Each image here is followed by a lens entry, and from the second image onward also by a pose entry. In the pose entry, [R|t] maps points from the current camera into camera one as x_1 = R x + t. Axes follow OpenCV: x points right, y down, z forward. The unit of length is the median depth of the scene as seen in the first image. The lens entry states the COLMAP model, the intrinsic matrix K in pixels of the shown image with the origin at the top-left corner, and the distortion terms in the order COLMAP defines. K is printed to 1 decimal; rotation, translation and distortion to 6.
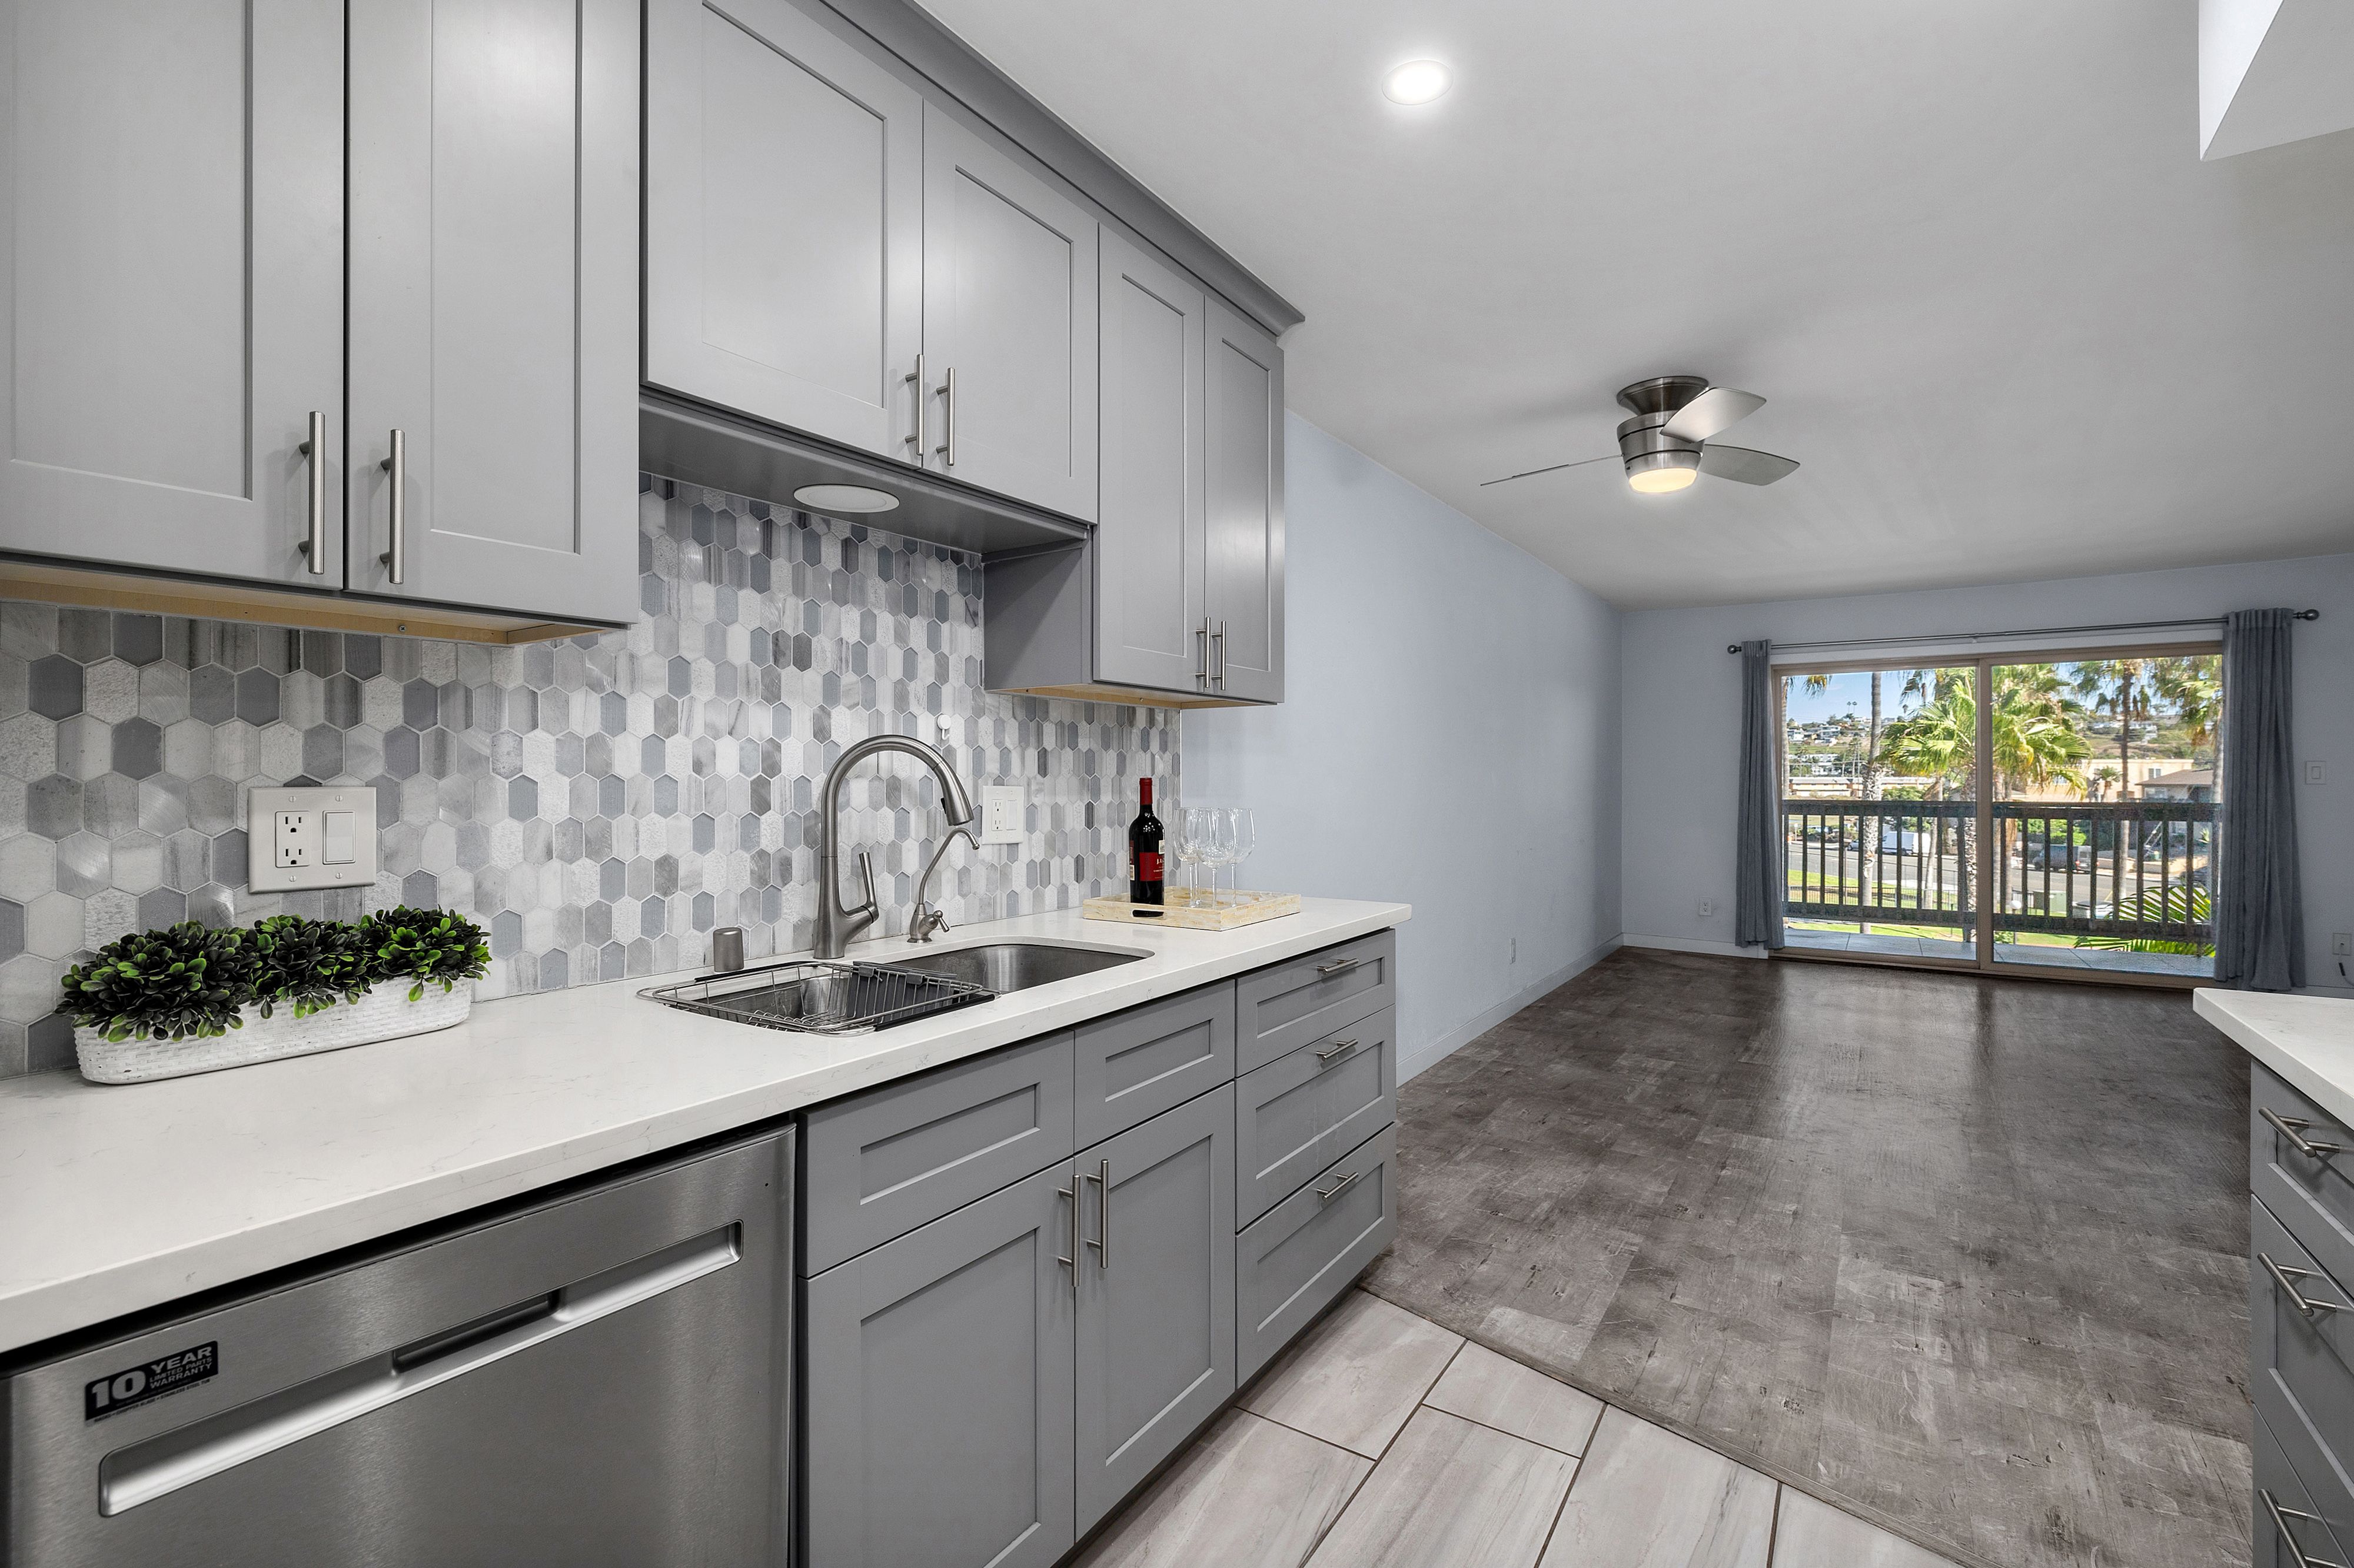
lens RADIAL K [[1062.9, 0, 1178.4], [0, 1062.9, 774.7], [0, 0, 1]] dist [-0.004316, 0.001686]
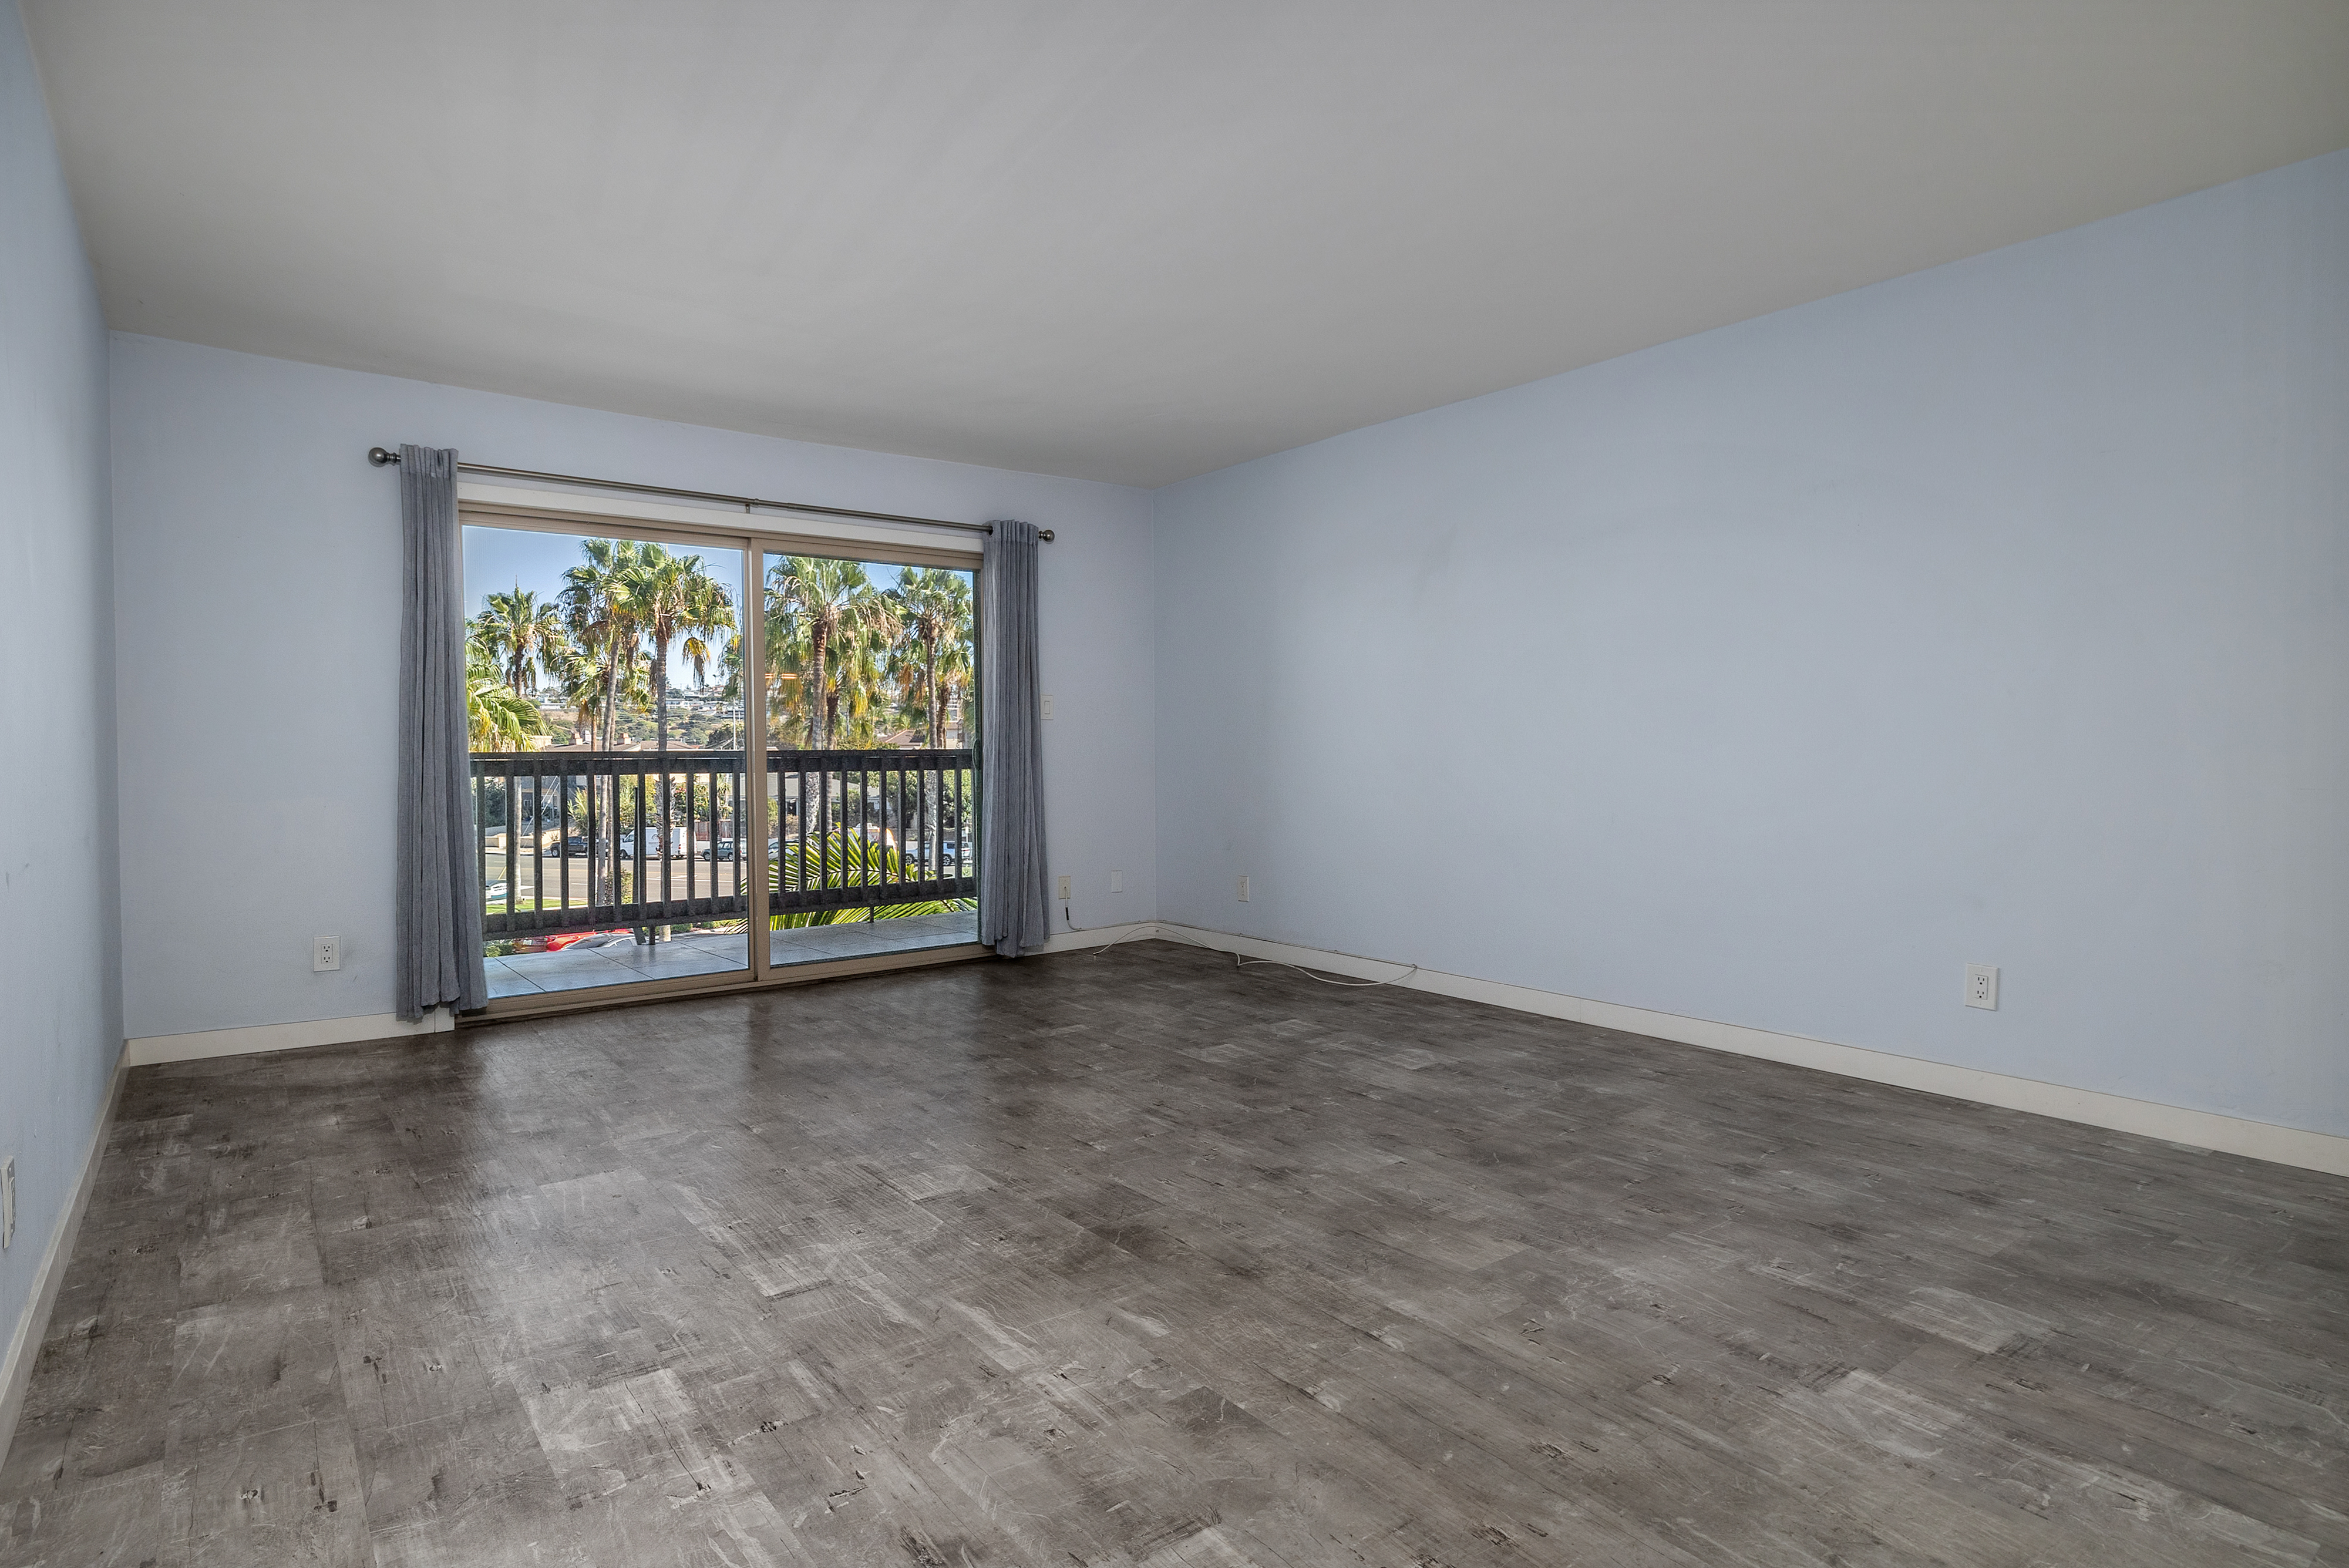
lens RADIAL K [[1229.1, 0, 1188.6], [0, 1229.1, 767.2], [0, 0, 1]] dist [-0.001808, 0.000965]
pose [[0.309953, -0.014803, 0.950637, 0.148838], [0.004449, 0.999890, 0.014119, 0.064857], [-0.950742, -0.000147, 0.309985, 0.978805]]
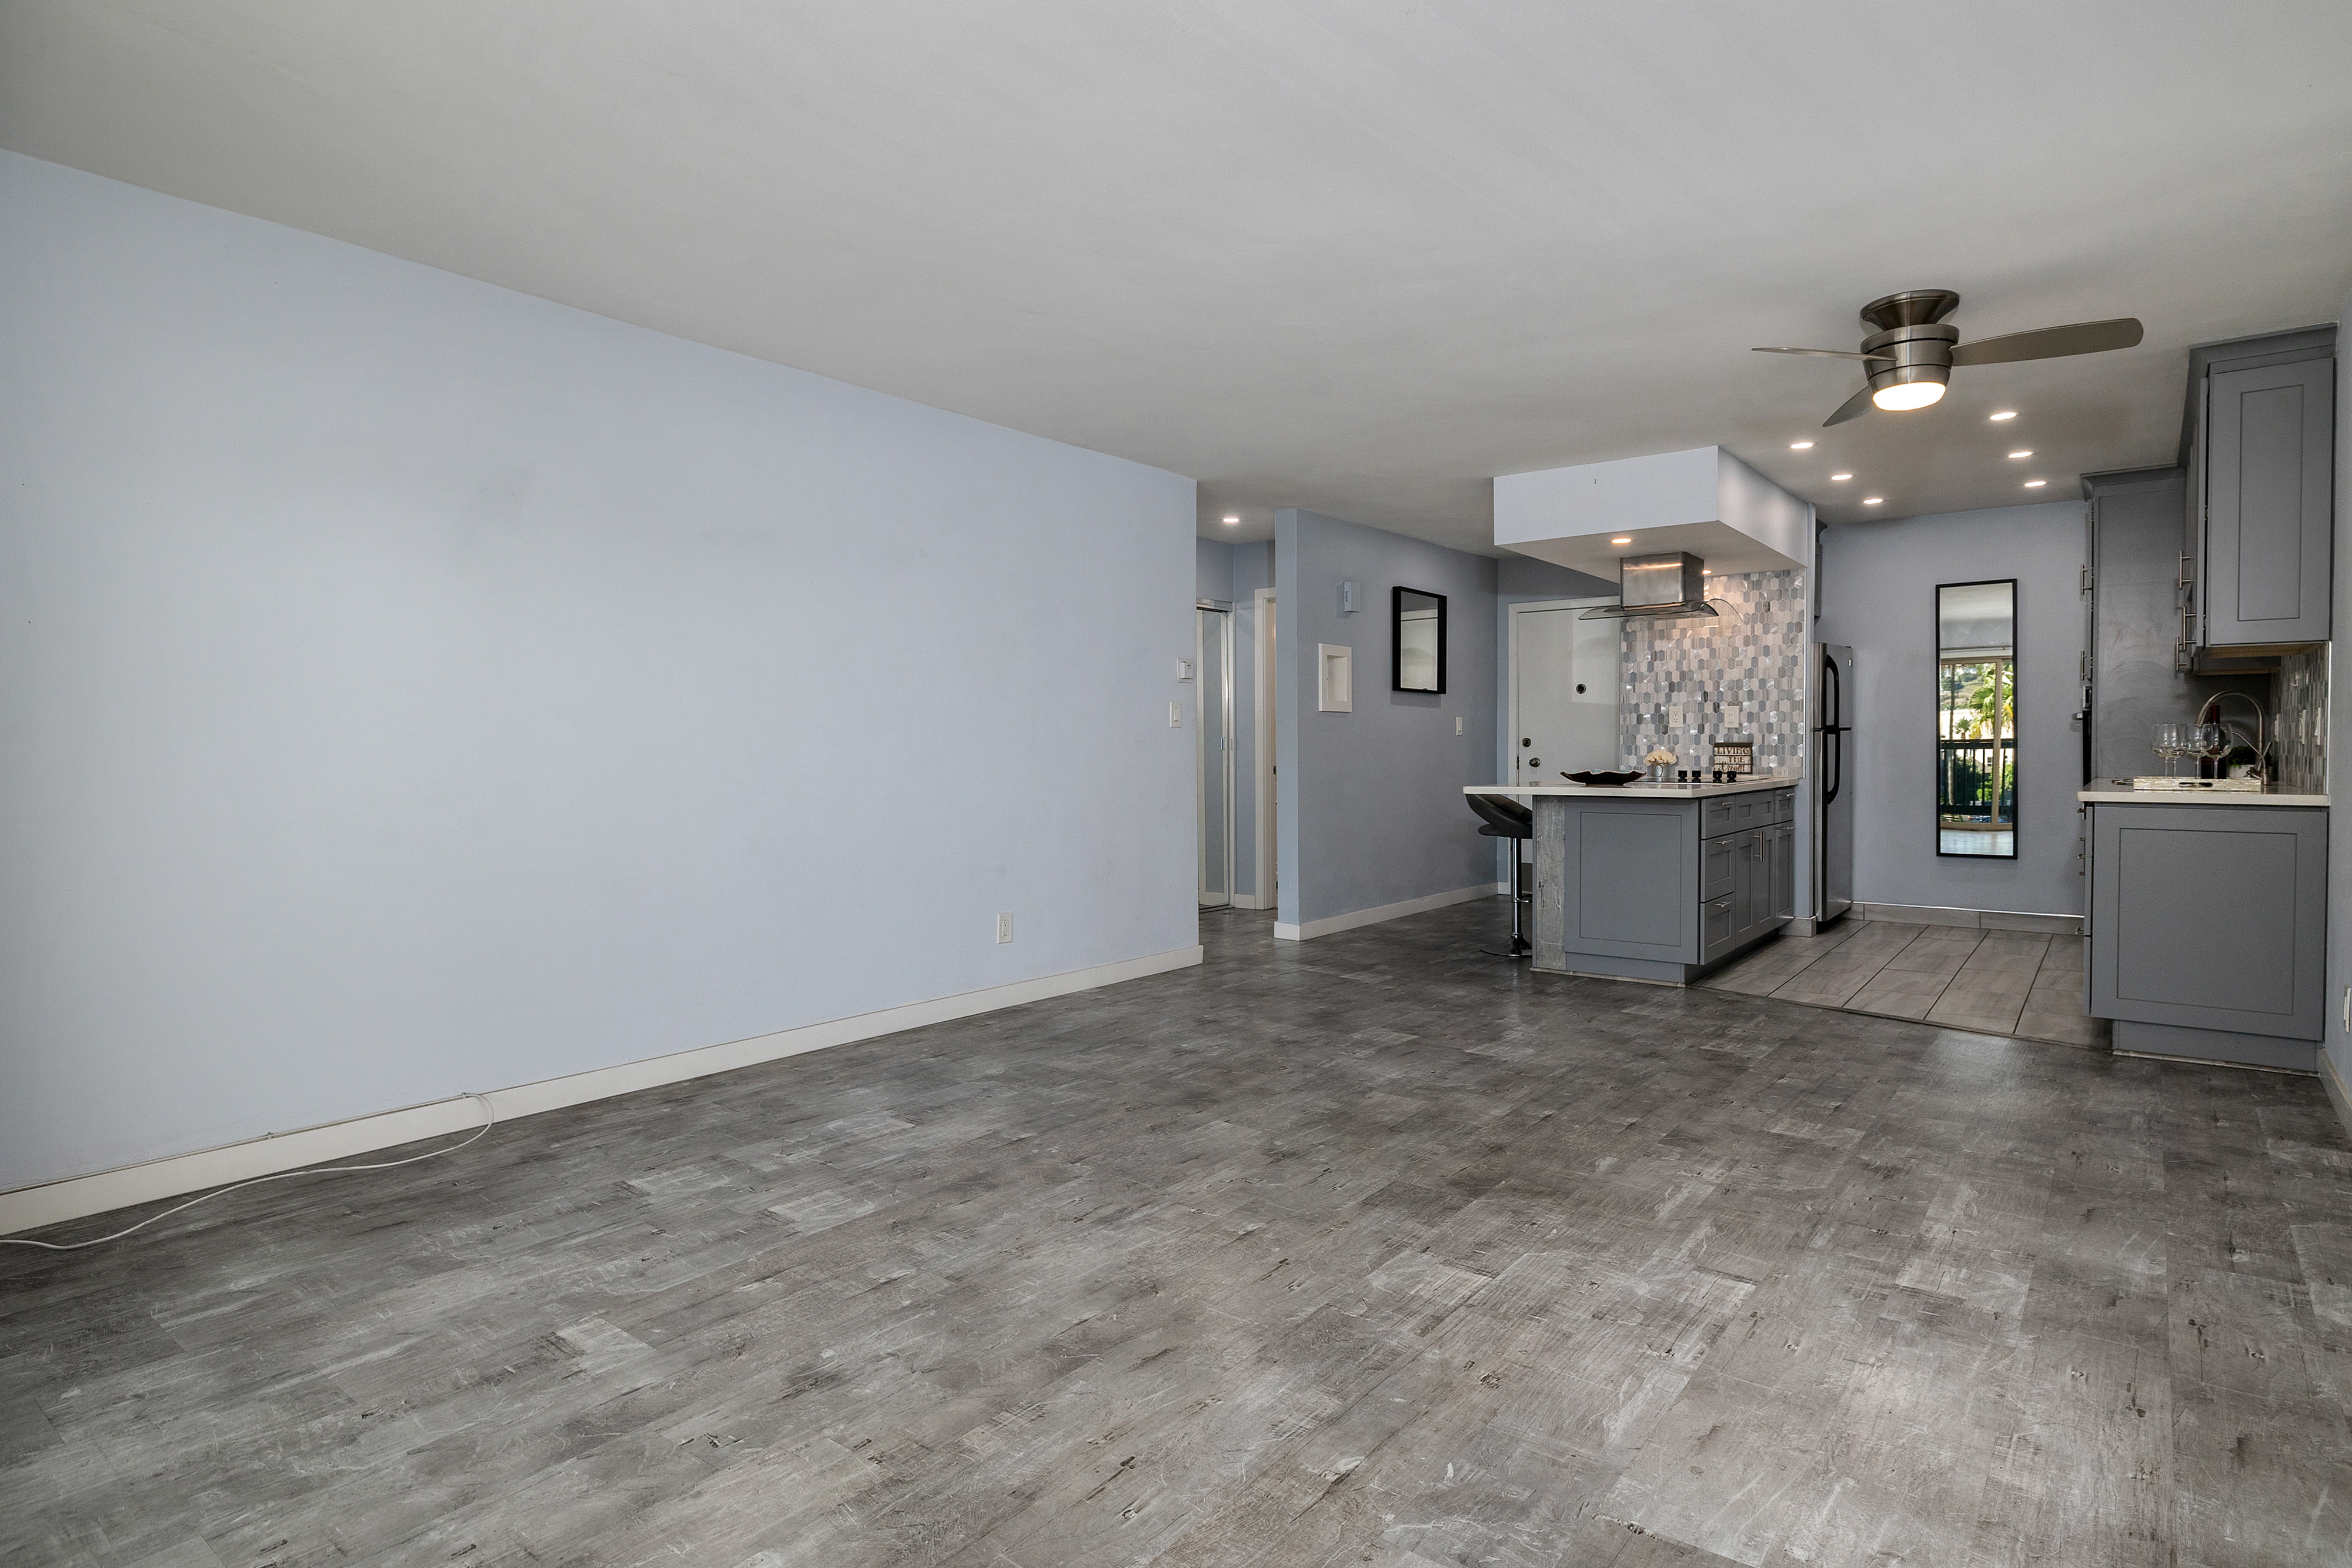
lens RADIAL K [[1251.7, 0, 1190.7], [0, 1251.7, 764.1], [0, 0, 1]] dist [-0.003878, 0.000615]
pose [[-0.997967, 0.003391, 0.063635, 1.067346], [0.004151, 0.999922, 0.011808, 0.049213], [-0.063590, 0.012048, -0.997903, 2.252111]]
